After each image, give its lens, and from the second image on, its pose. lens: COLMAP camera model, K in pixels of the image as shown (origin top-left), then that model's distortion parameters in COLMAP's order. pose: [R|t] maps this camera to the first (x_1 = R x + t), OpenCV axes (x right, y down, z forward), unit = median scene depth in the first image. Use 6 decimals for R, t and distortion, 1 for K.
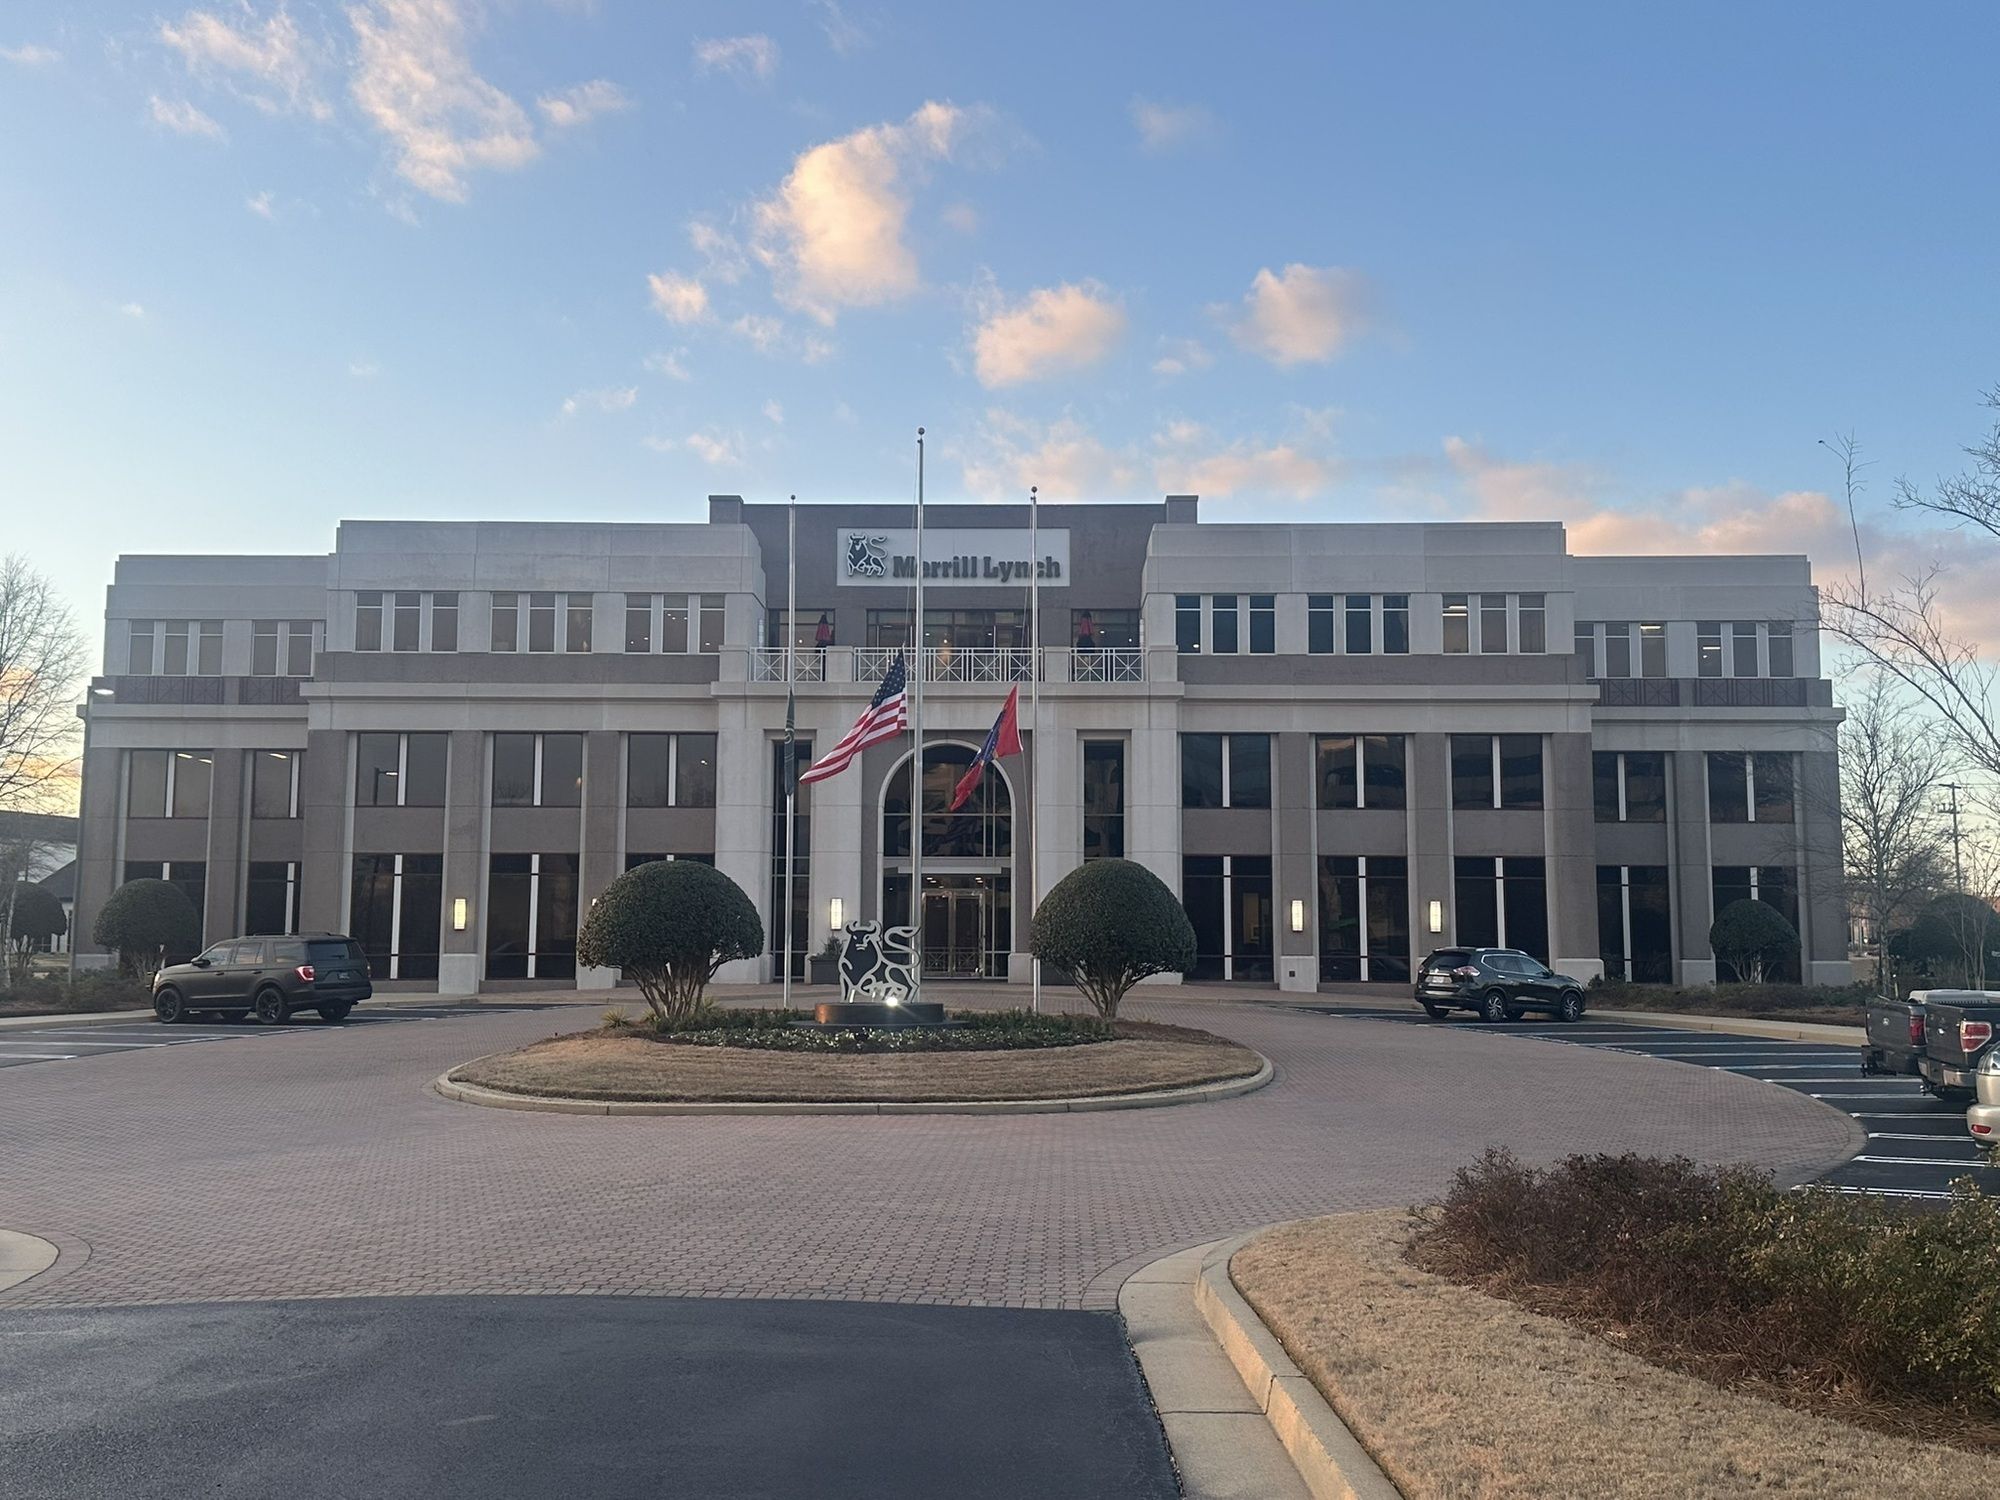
lens RADIAL K [[1956.5, 0, 966.8], [0, 1956.5, 792.8], [0, 0, 1]] dist [0.149584, 0.001816]
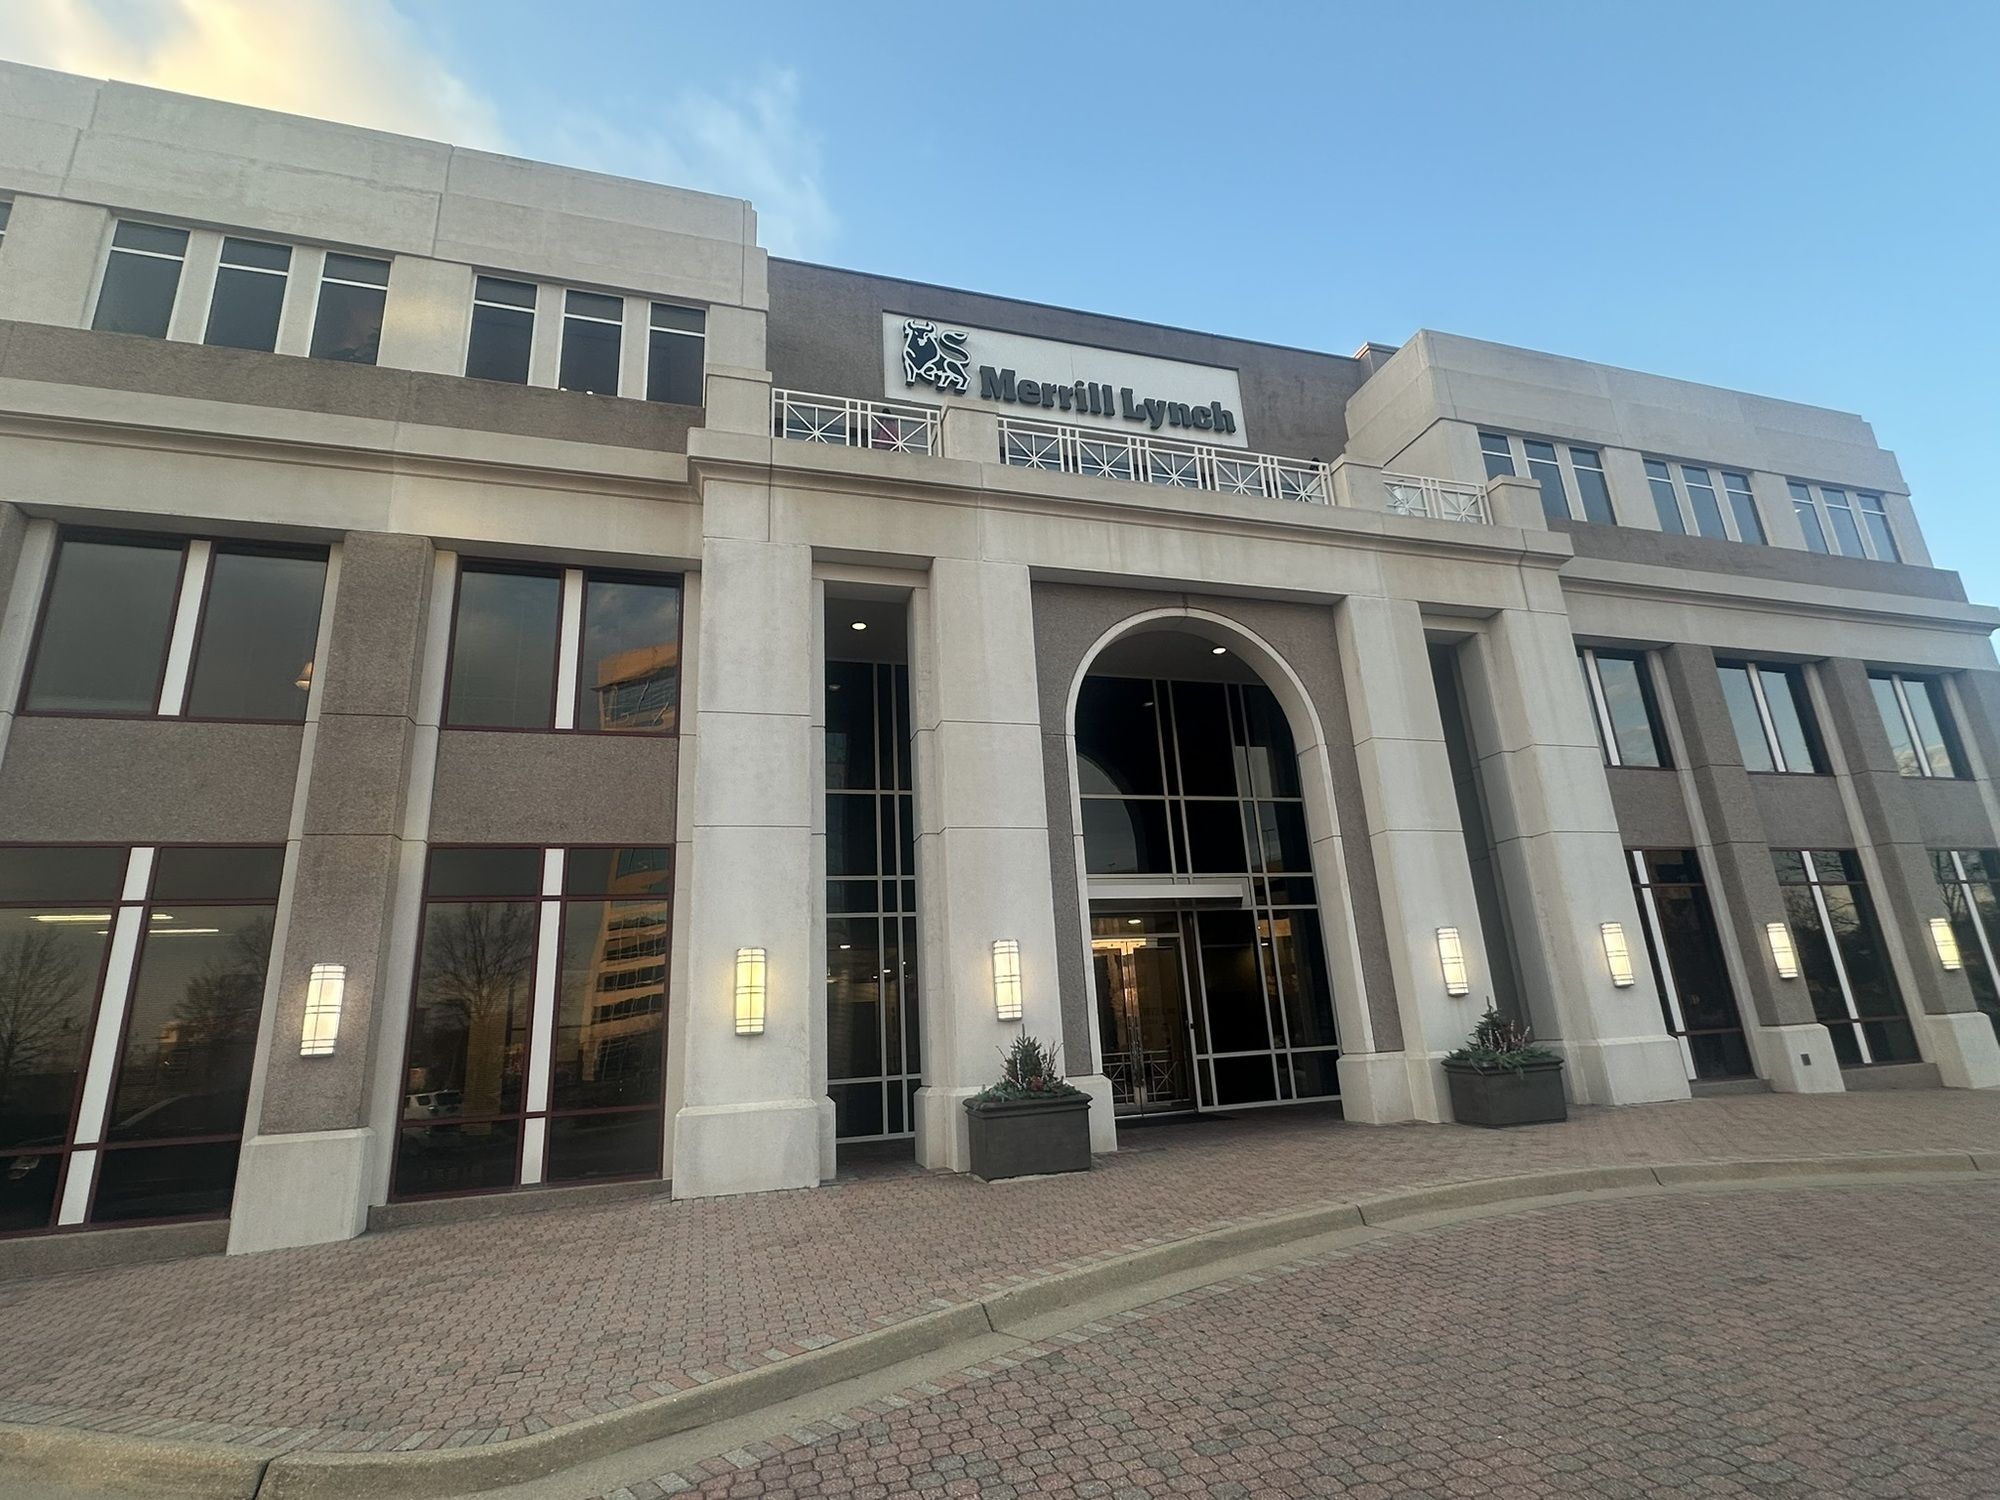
lens RADIAL K [[1017.4, 0, 1000.0], [0, 1017.4, 750.0], [0, 0, 1]] dist [-0.003630, 0.000542]
pose [[0.946891, 0.033328, 0.319822, -0.130733], [0.034051, 0.978629, -0.202795, 0.055956], [-0.319746, 0.202915, 0.925521, 0.772386]]
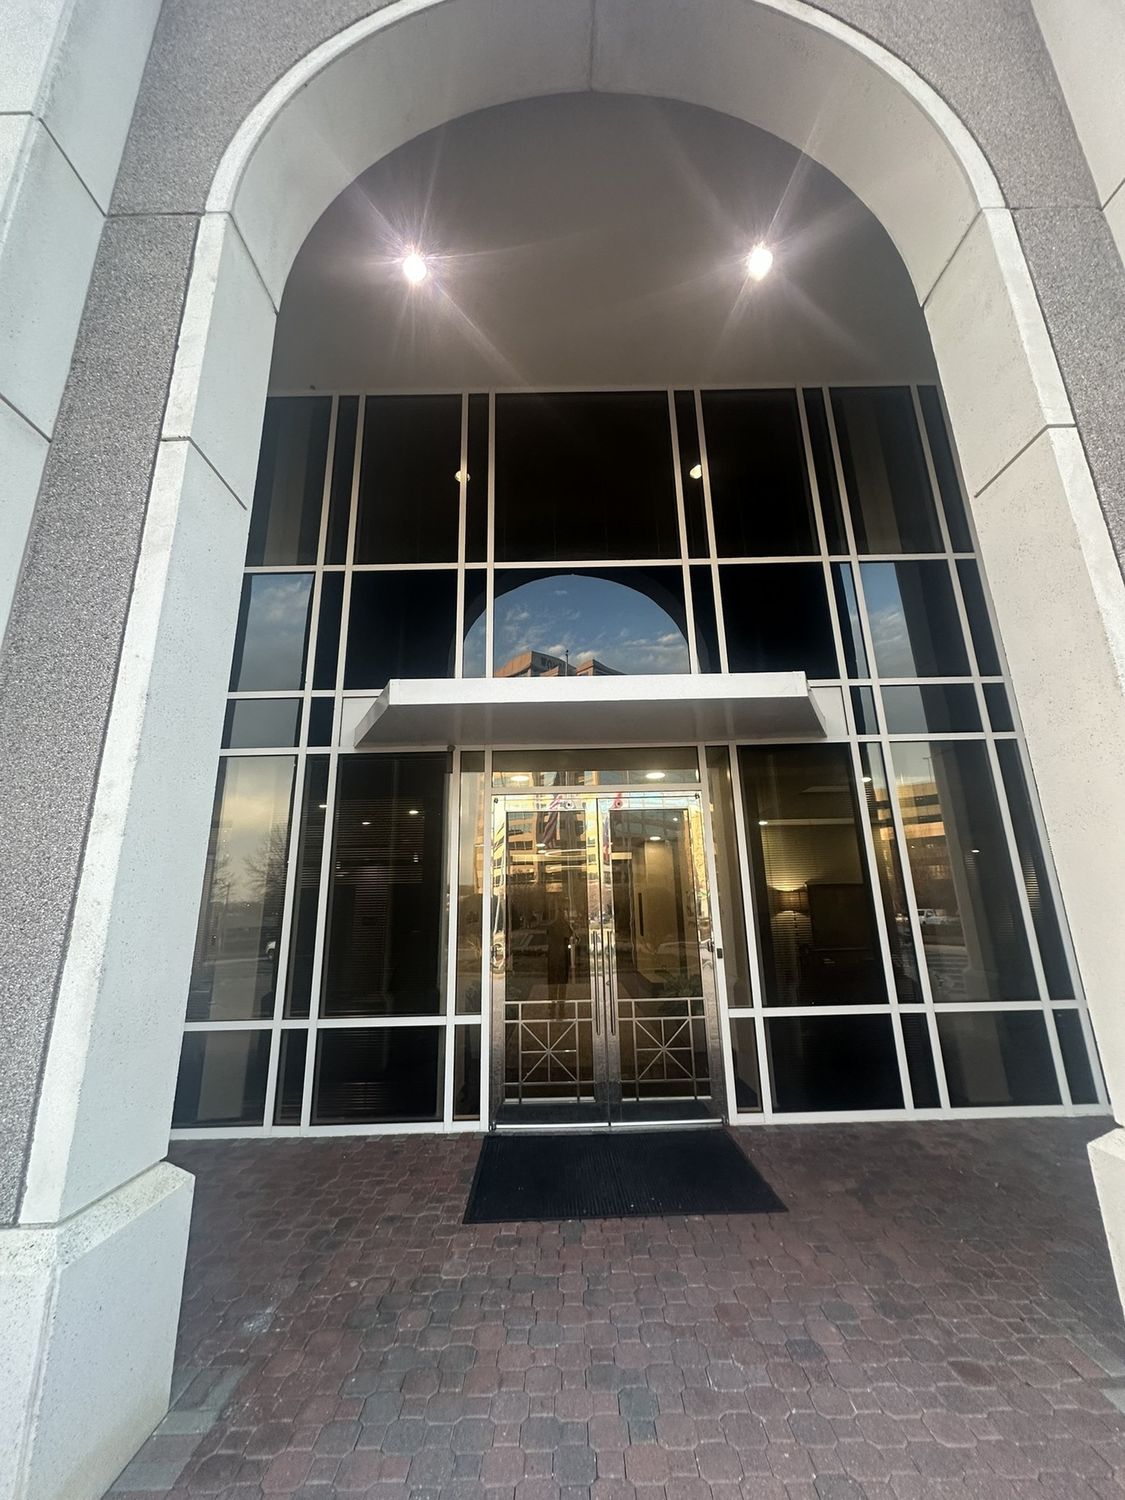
lens RADIAL K [[591.9, 0, 562.5], [0, 591.9, 750.0], [0, 0, 1]] dist [-0.011155, -0.000064]
pose [[0.999254, -0.019385, 0.033389, -0.015763], [0.024934, 0.984297, -0.174750, 0.060573], [-0.029477, 0.175453, 0.984046, 0.938192]]
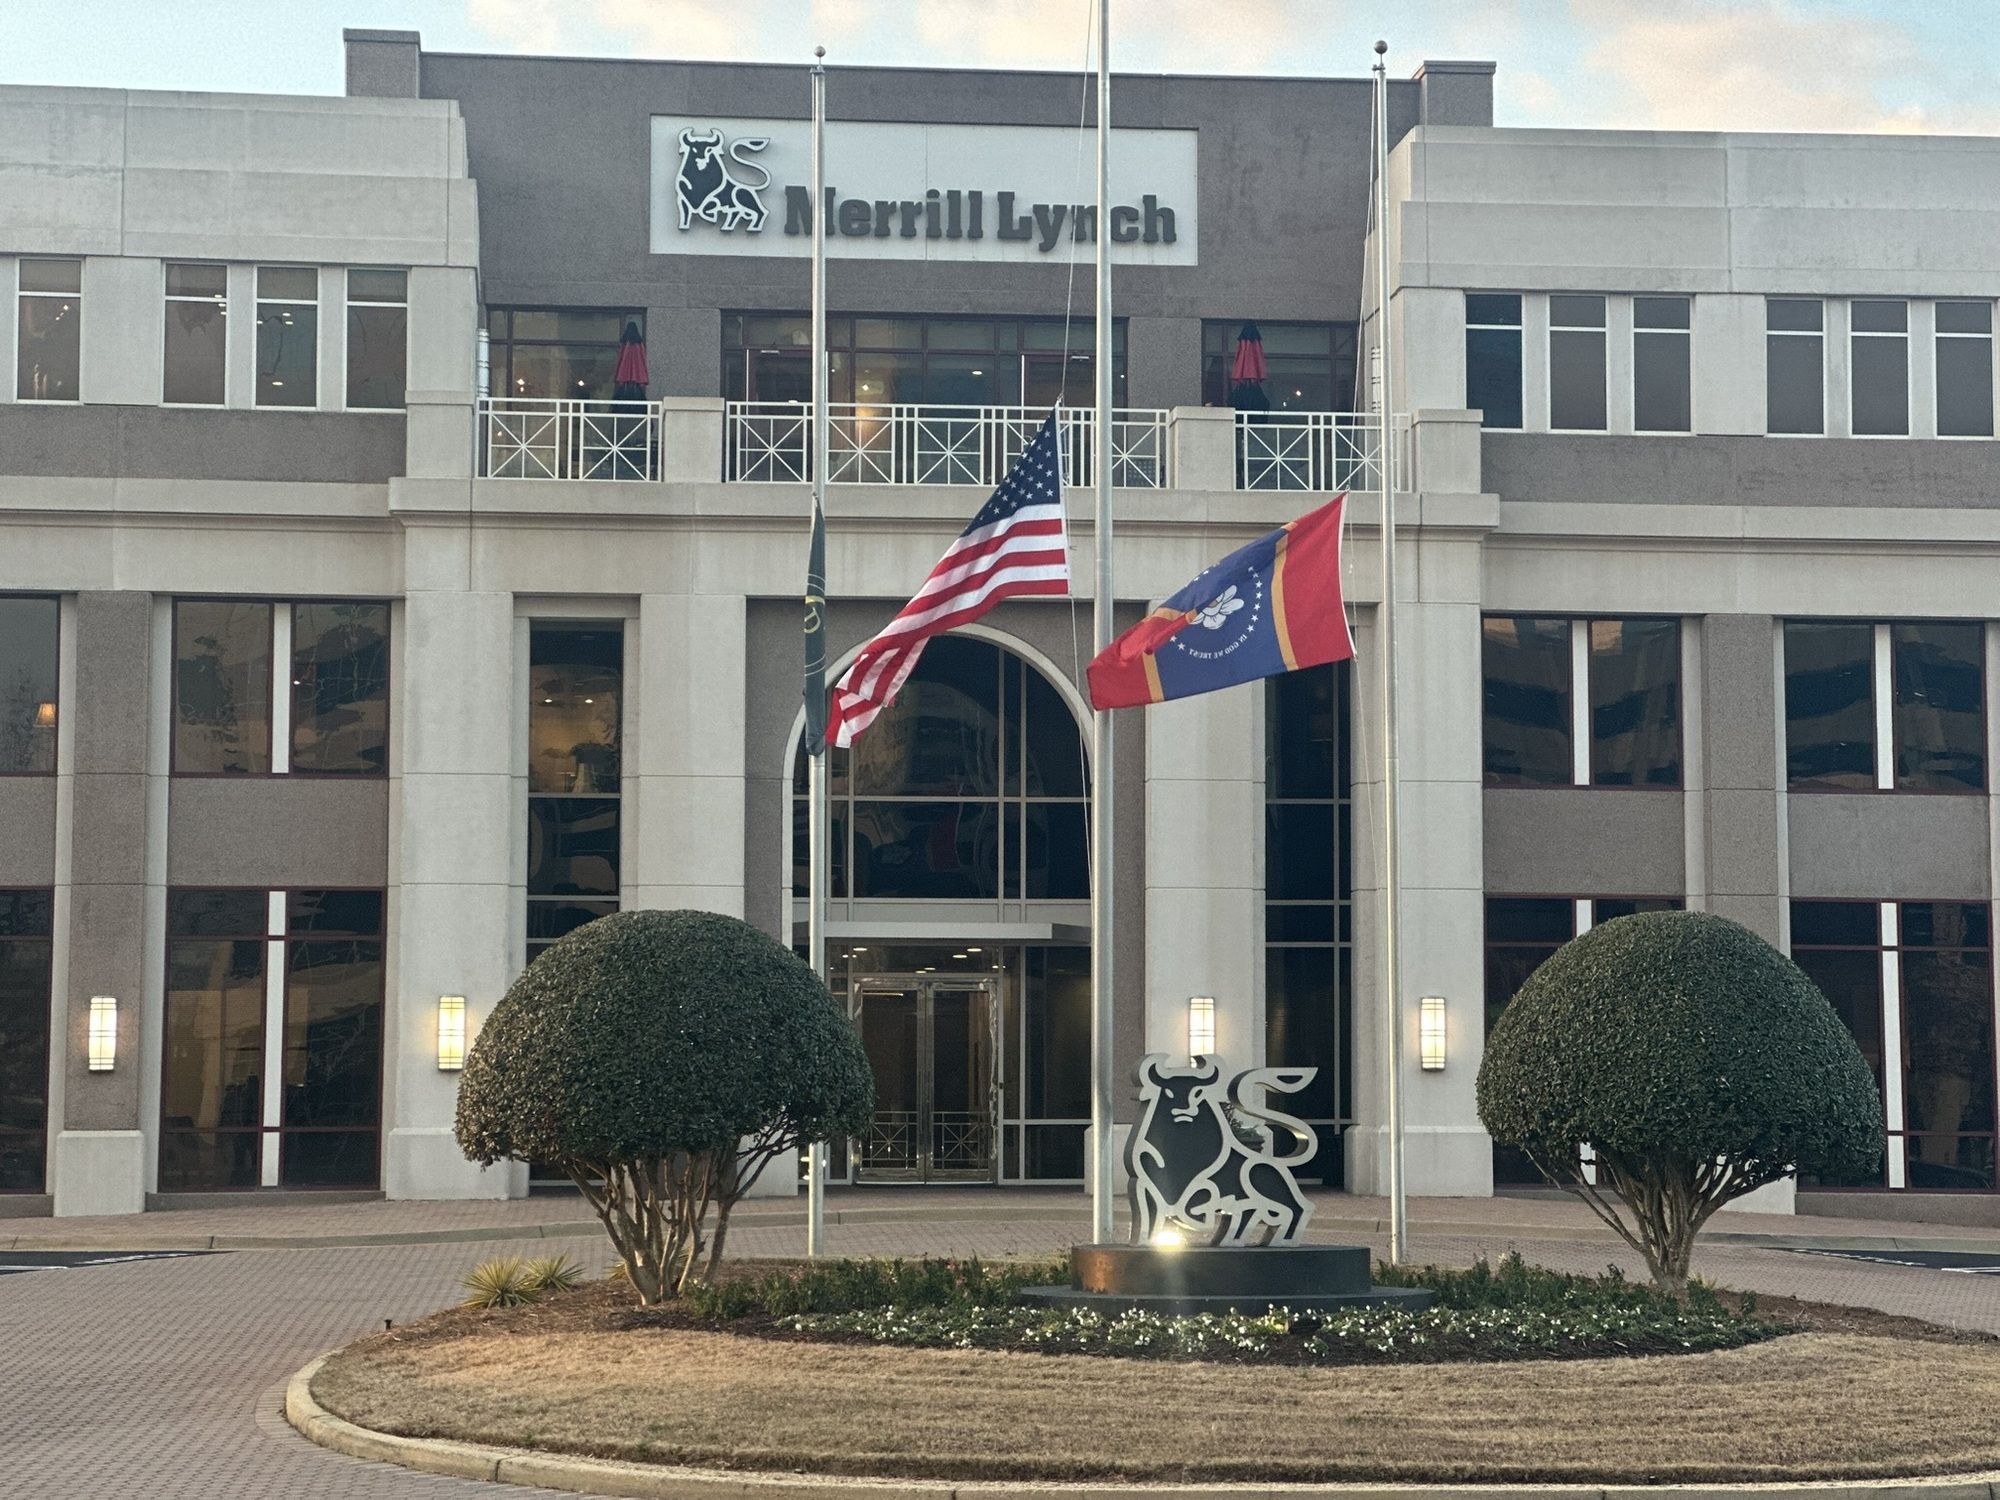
lens RADIAL K [[4657.5, 0, 1000.0], [0, 4657.5, 750.0], [0, 0, 1]] dist [-0.082457, 5.159951]
pose [[0.991920, 0.007594, 0.126638, -0.122819], [-0.007766, 0.999969, 0.000862, -0.000434], [-0.126628, -0.001838, 0.991949, -0.001000]]
